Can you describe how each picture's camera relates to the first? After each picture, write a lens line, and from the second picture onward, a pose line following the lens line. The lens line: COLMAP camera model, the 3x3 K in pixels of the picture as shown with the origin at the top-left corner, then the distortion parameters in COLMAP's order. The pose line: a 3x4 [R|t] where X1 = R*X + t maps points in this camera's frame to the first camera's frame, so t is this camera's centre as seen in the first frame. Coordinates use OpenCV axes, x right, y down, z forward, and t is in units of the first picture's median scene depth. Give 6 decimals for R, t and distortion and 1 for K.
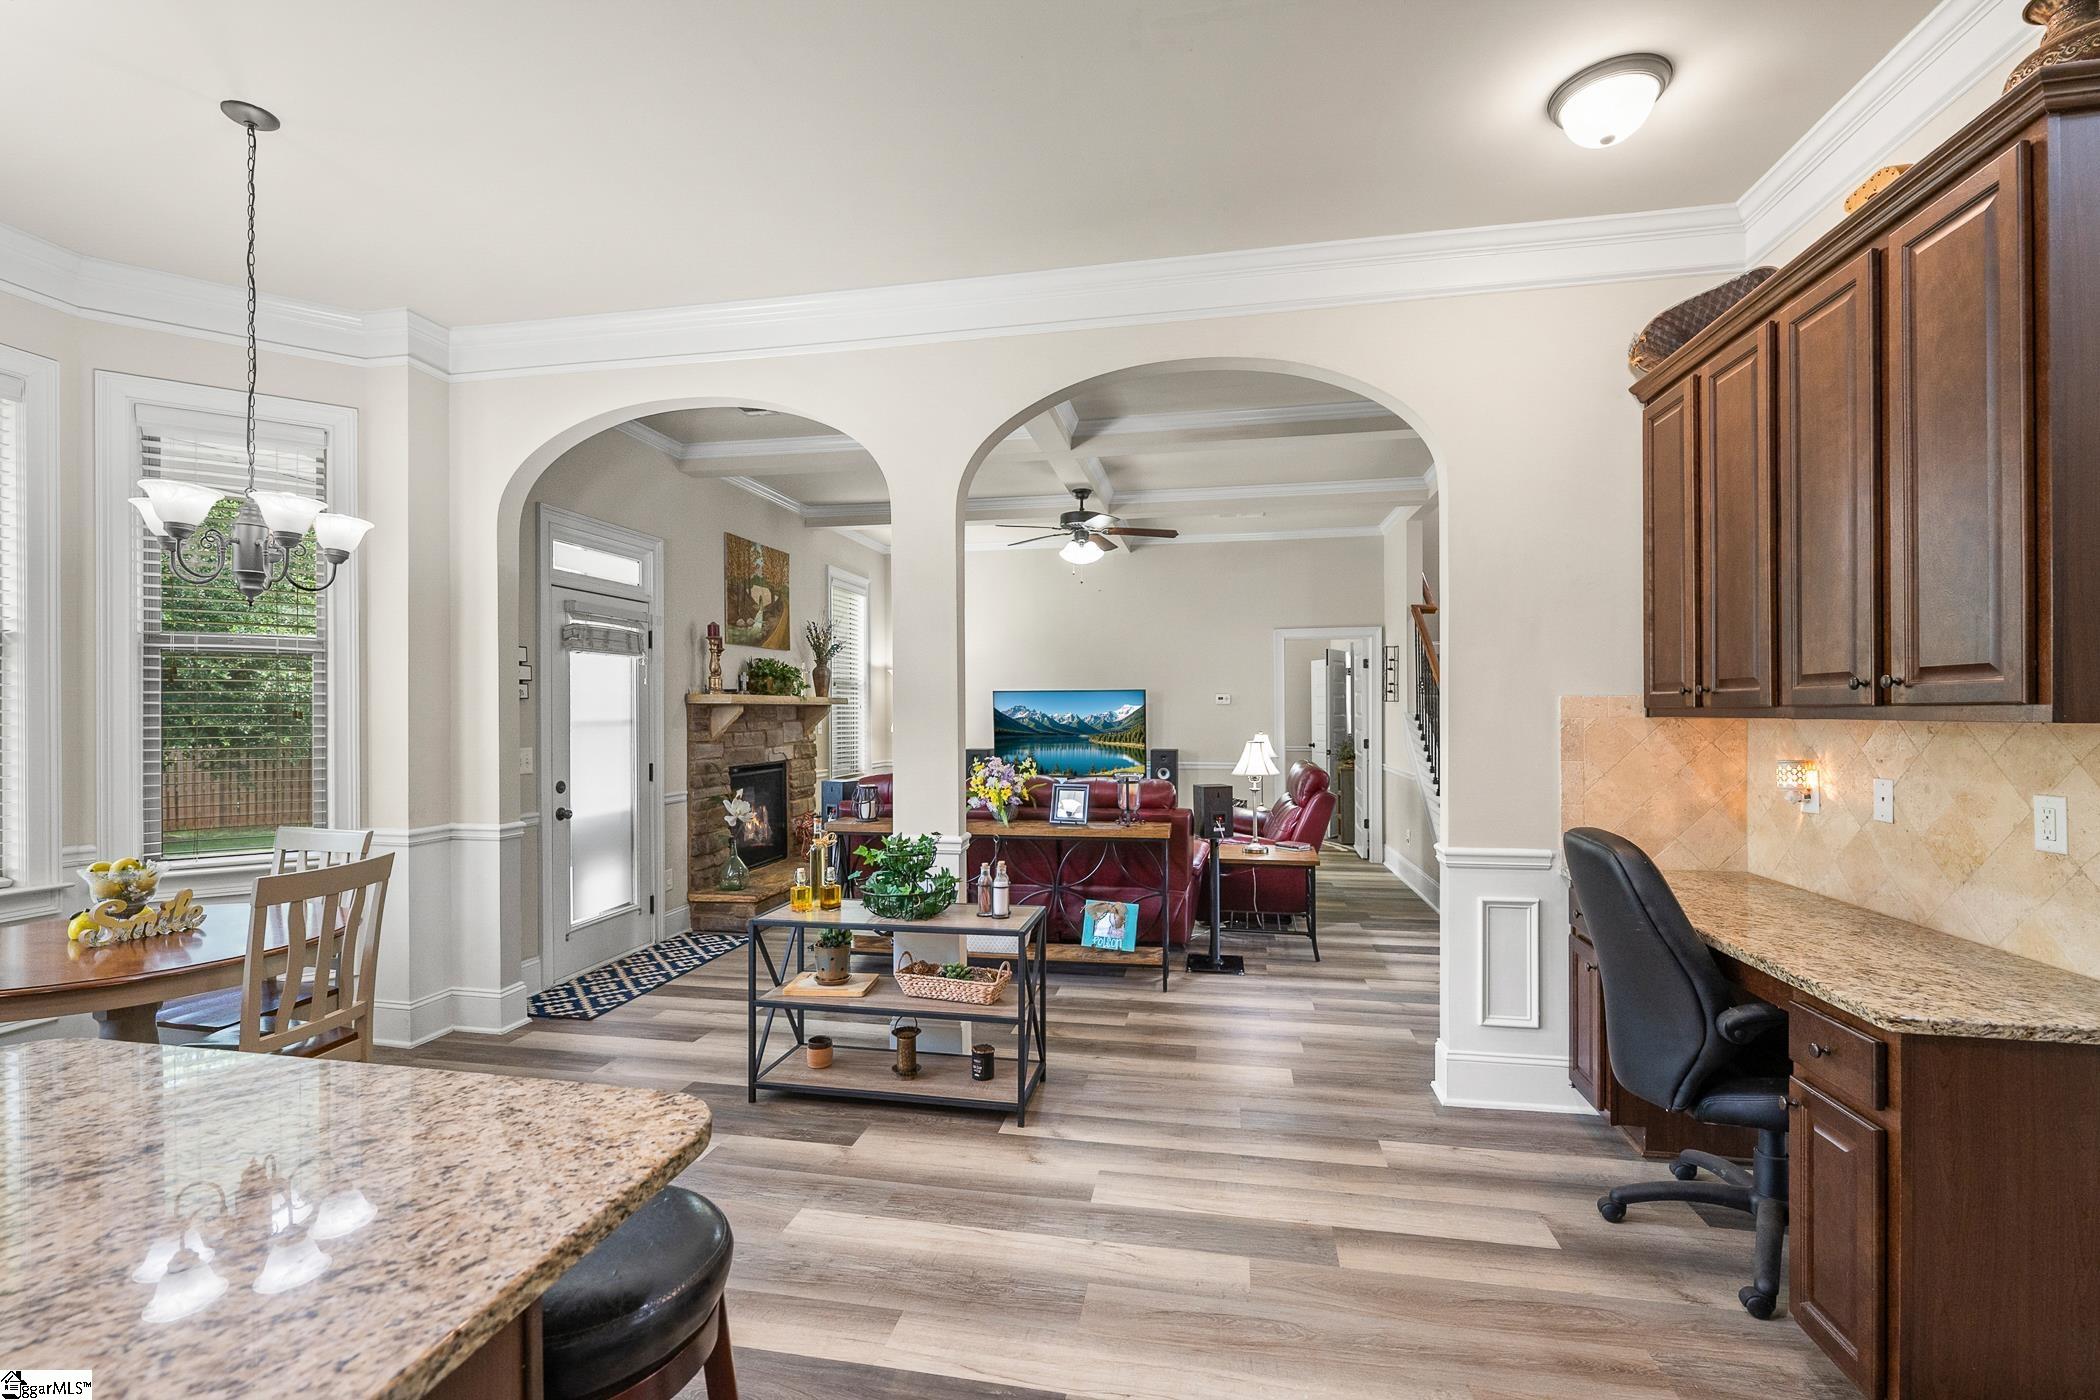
lens RADIAL K [[910.5, 0, 1050.4], [0, 910.5, 705.2], [0, 0, 1]] dist [0.002325, 0.000068]
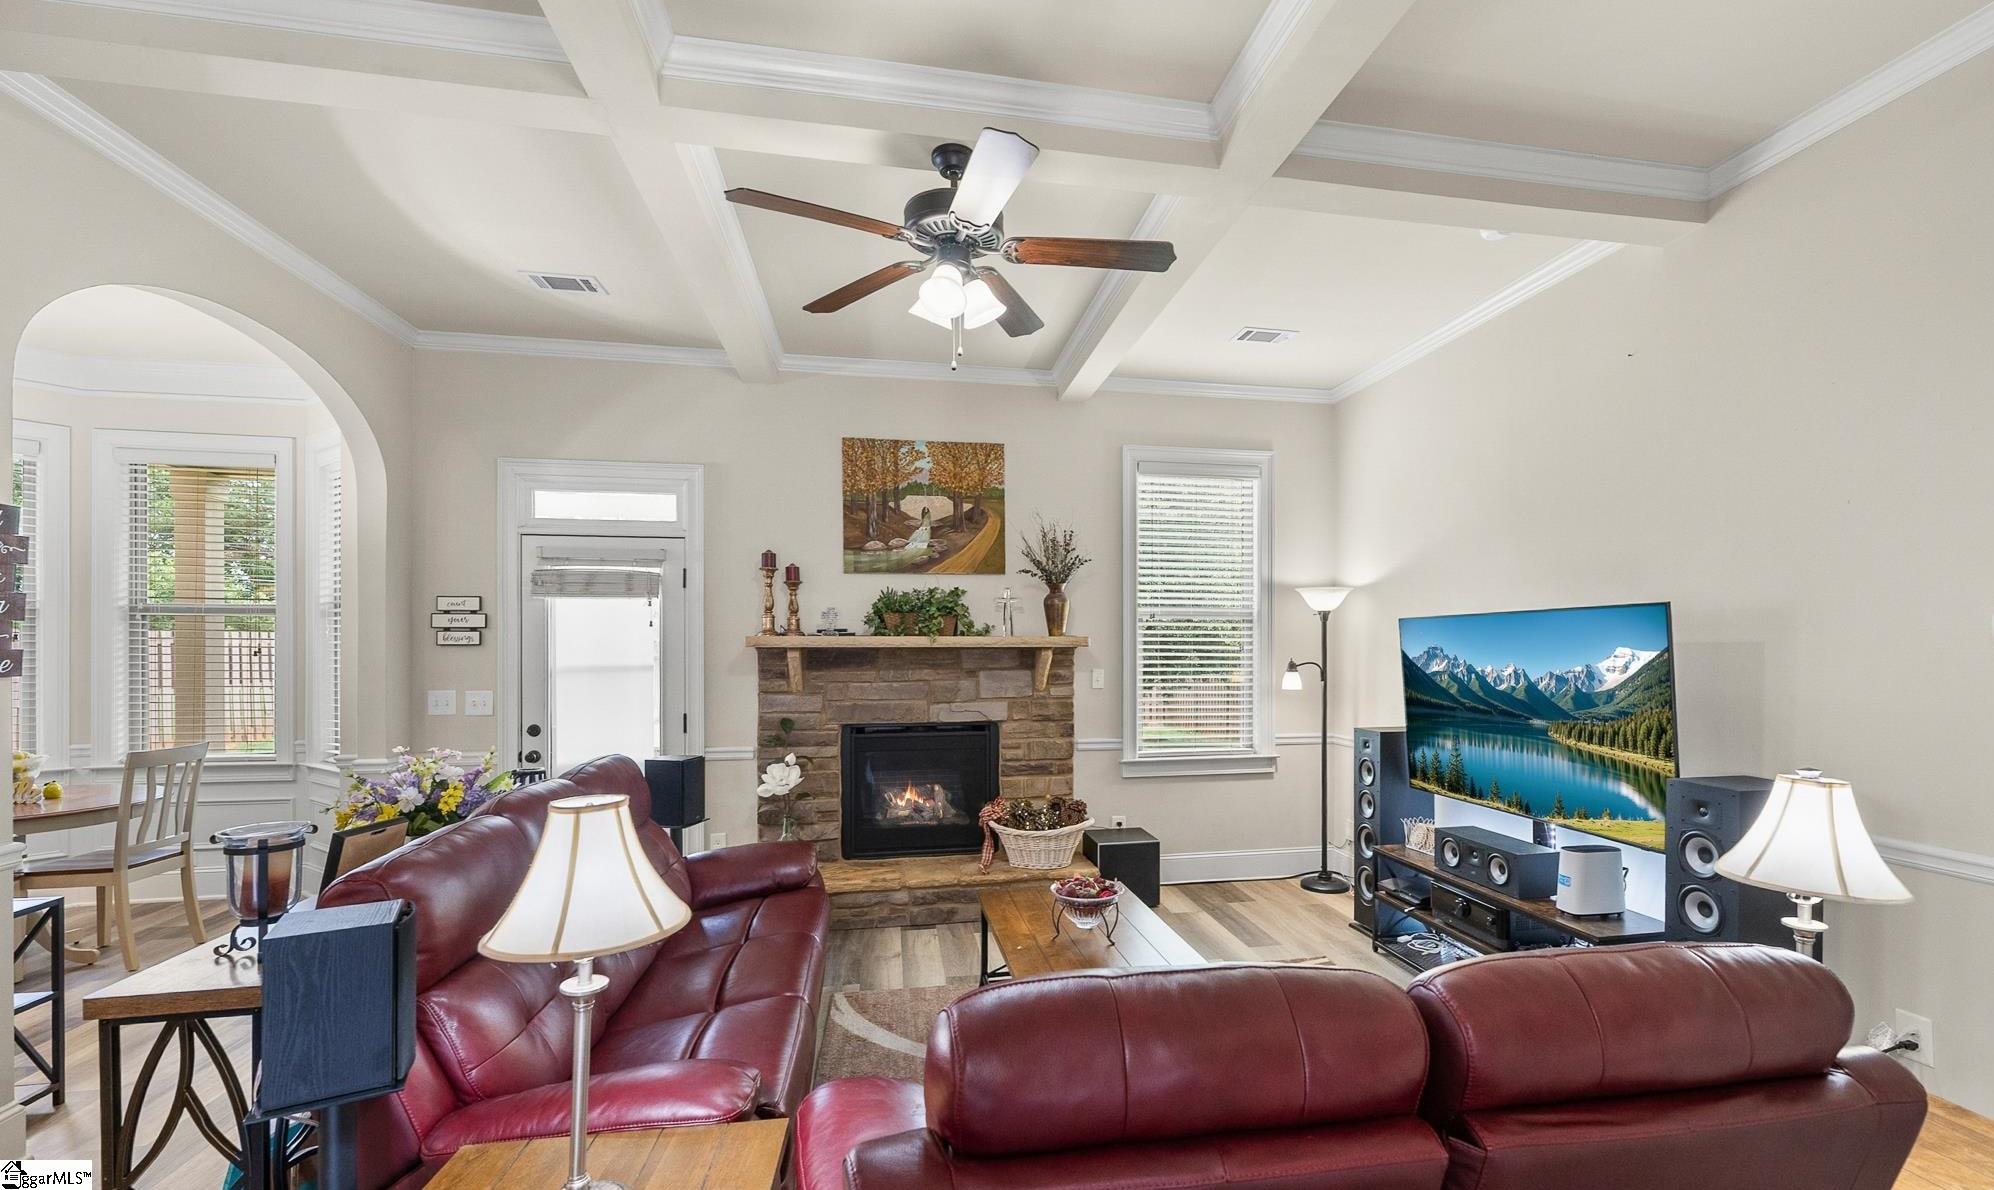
lens RADIAL K [[827.9, 0, 1064.3], [0, 827.9, 651.2], [0, 0, 1]] dist [-0.017025, -0.000025]
pose [[0.383320, 0.010112, -0.923560, 0.529769], [0.005866, 0.999893, 0.013383, -0.008491], [0.923597, -0.010547, 0.383220, 1.161816]]
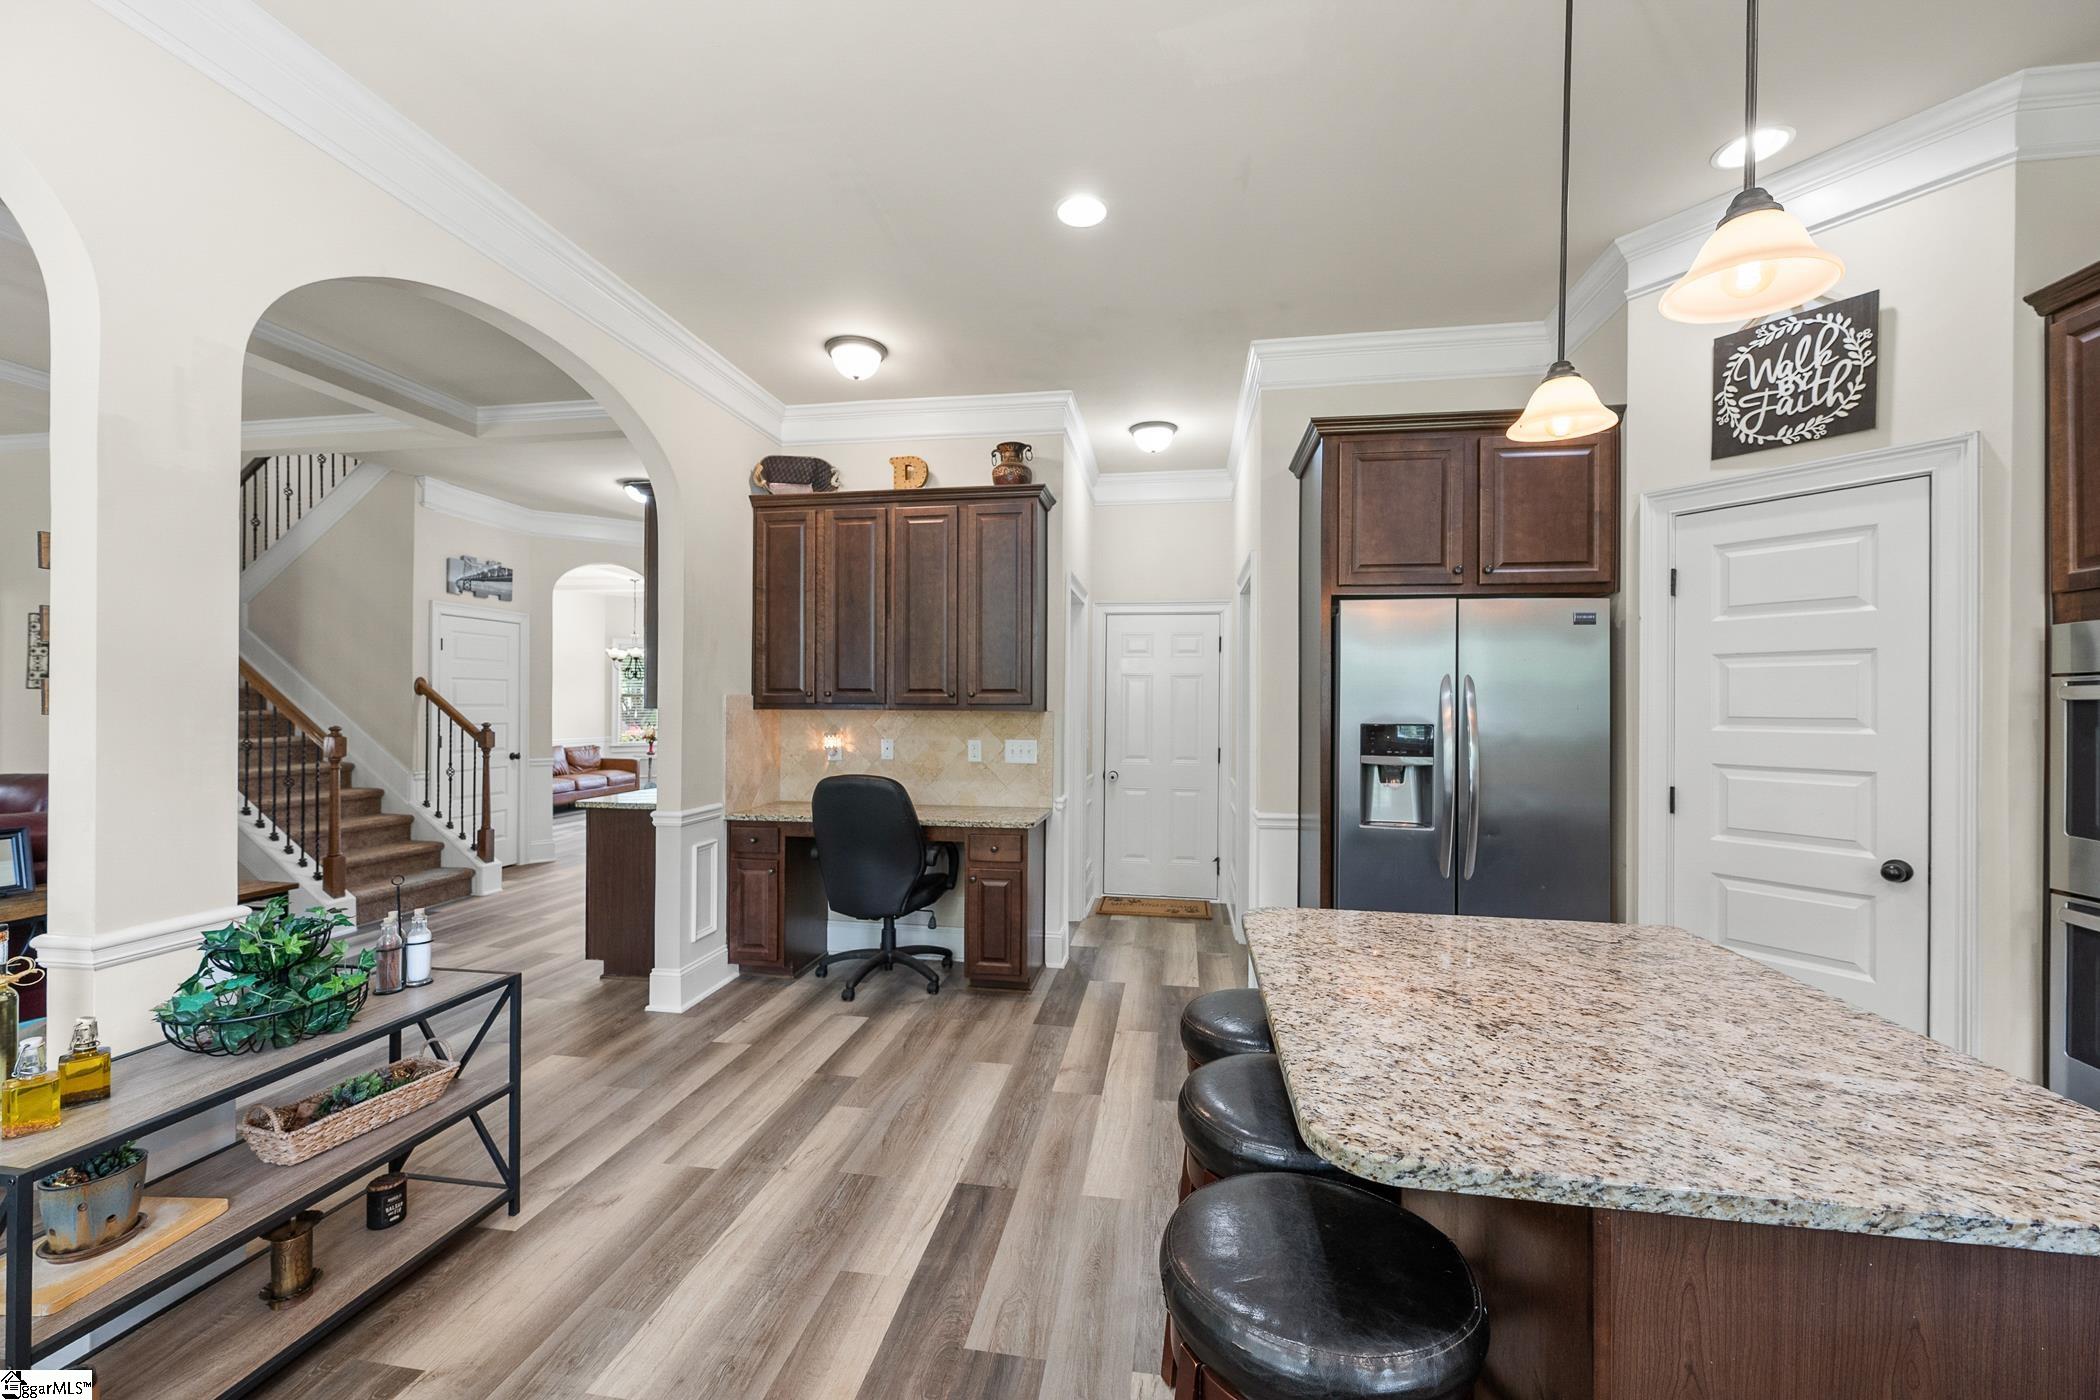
lens RADIAL K [[835.3, 0, 1038.2], [0, 835.3, 701.7], [0, 0, 1]] dist [0.000313, 0.000632]
pose [[-0.026186, 0.008055, 0.999625, -0.459977], [-0.010101, 0.999914, -0.008322, 0.003526], [-0.999606, -0.010315, -0.026102, 0.322849]]
